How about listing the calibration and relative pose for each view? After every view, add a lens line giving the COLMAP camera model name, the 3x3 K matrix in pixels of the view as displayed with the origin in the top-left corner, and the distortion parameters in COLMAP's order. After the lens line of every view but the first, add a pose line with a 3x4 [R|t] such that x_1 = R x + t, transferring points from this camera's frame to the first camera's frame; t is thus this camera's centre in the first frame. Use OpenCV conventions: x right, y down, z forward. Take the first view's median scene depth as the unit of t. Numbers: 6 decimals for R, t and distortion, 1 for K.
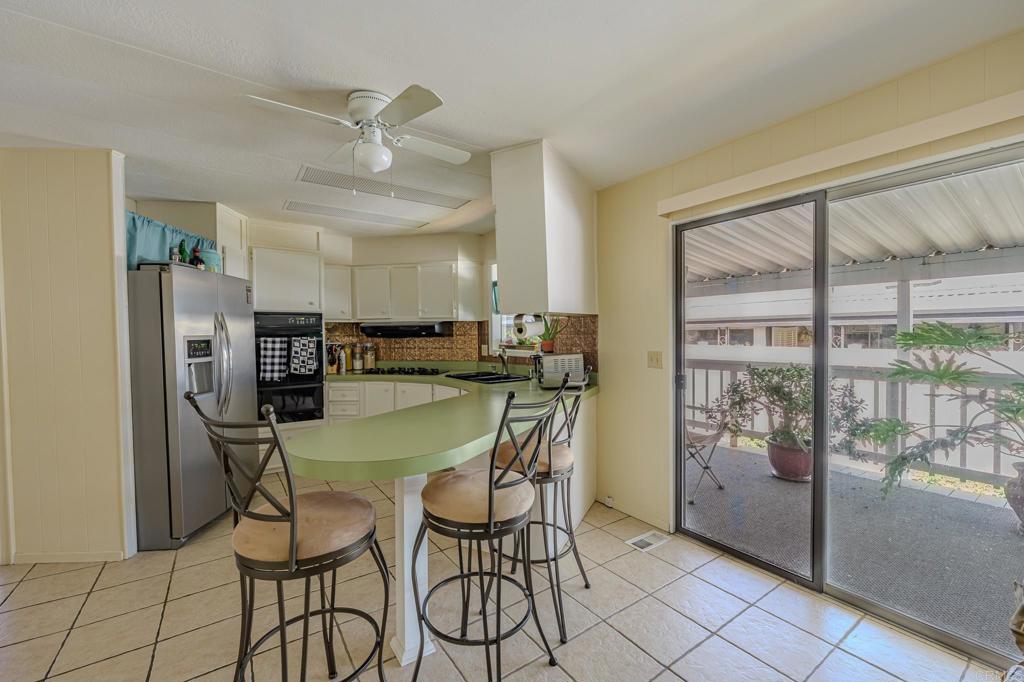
lens RADIAL K [[417.0, 0, 513.1], [0, 417.0, 340.4], [0, 0, 1]] dist [0.000714, -0.000087]
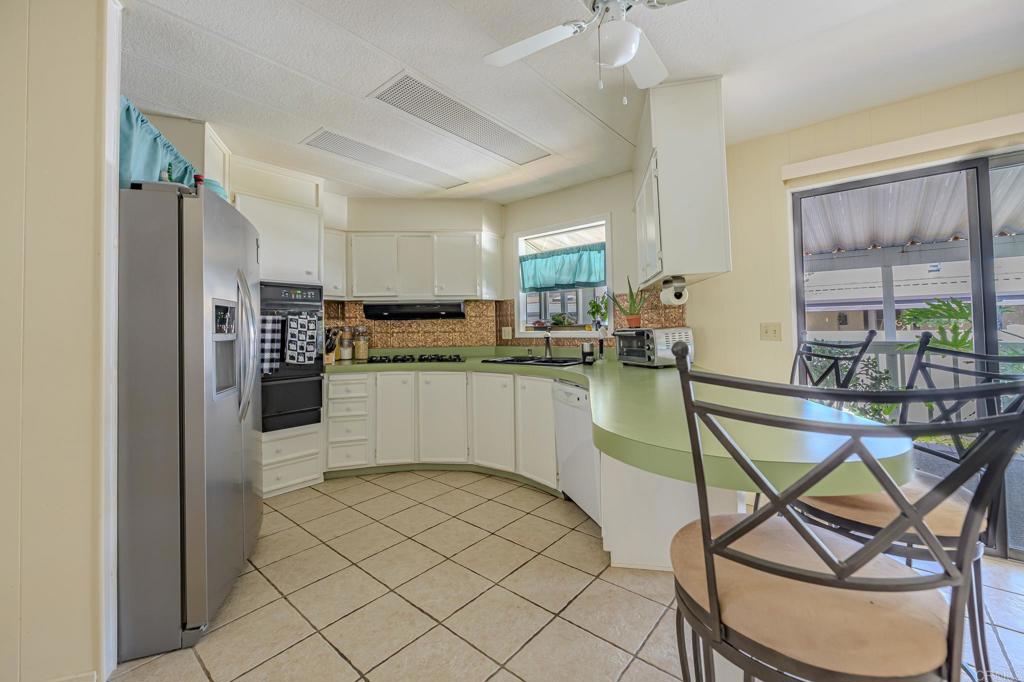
lens RADIAL K [[411.1, 0, 512.6], [0, 411.1, 317.0], [0, 0, 1]] dist [0.002338, -0.000708]
pose [[0.964918, 0.001125, 0.262547, -0.316444], [0.011347, 0.998878, -0.045983, 0.032616], [-0.262305, 0.047349, 0.963823, 0.165352]]
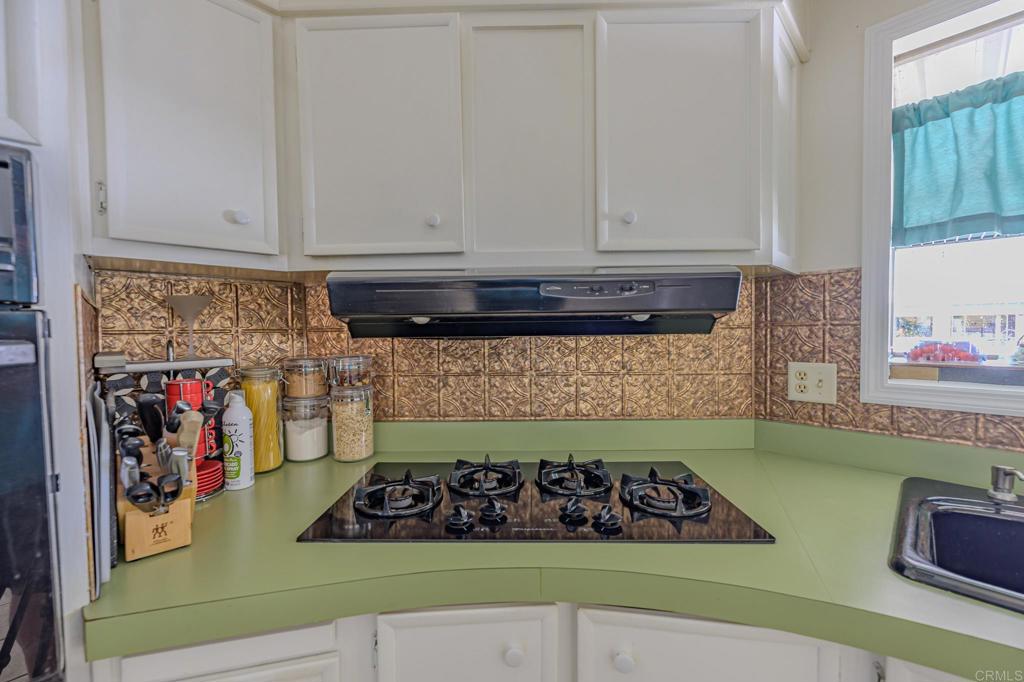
lens RADIAL K [[411.1, 0, 516.7], [0, 411.1, 341.6], [0, 0, 1]] dist [0.002338, -0.000708]
pose [[0.986320, -0.008290, 0.164631, -0.332411], [0.005074, 0.999788, 0.019943, -0.010579], [-0.164761, -0.018835, 0.986154, 0.848515]]
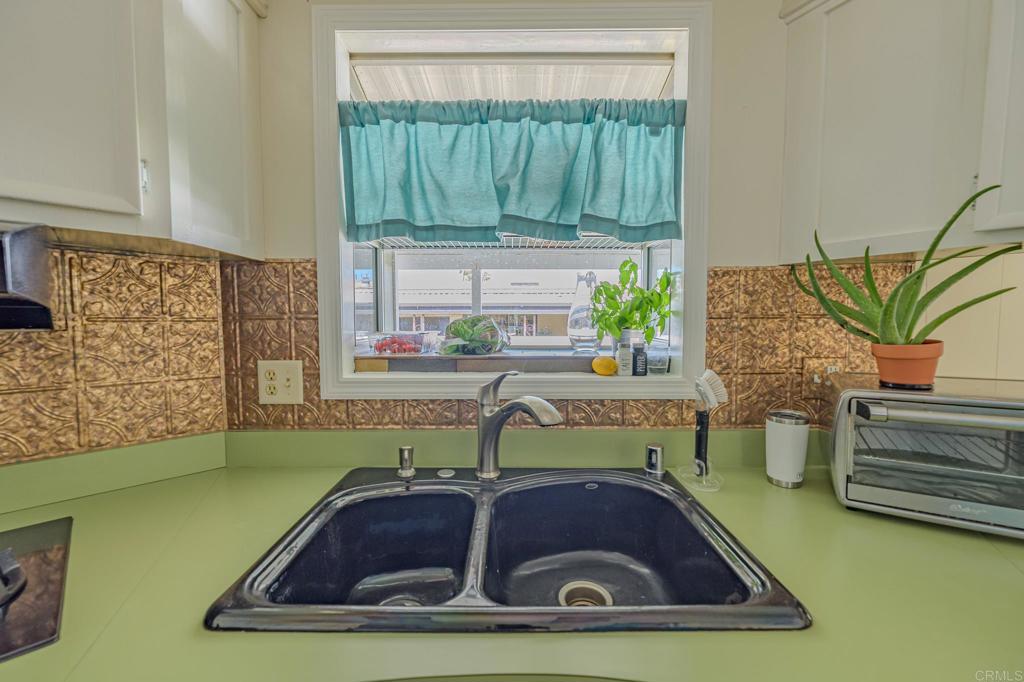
lens RADIAL K [[411.1, 0, 508.3], [0, 411.1, 341.4], [0, 0, 1]] dist [0.002338, -0.000708]
pose [[0.578508, -0.032458, 0.815030, -0.206150], [0.003738, 0.999303, 0.037144, -0.010110], [-0.815668, -0.018441, 0.578226, 0.830539]]
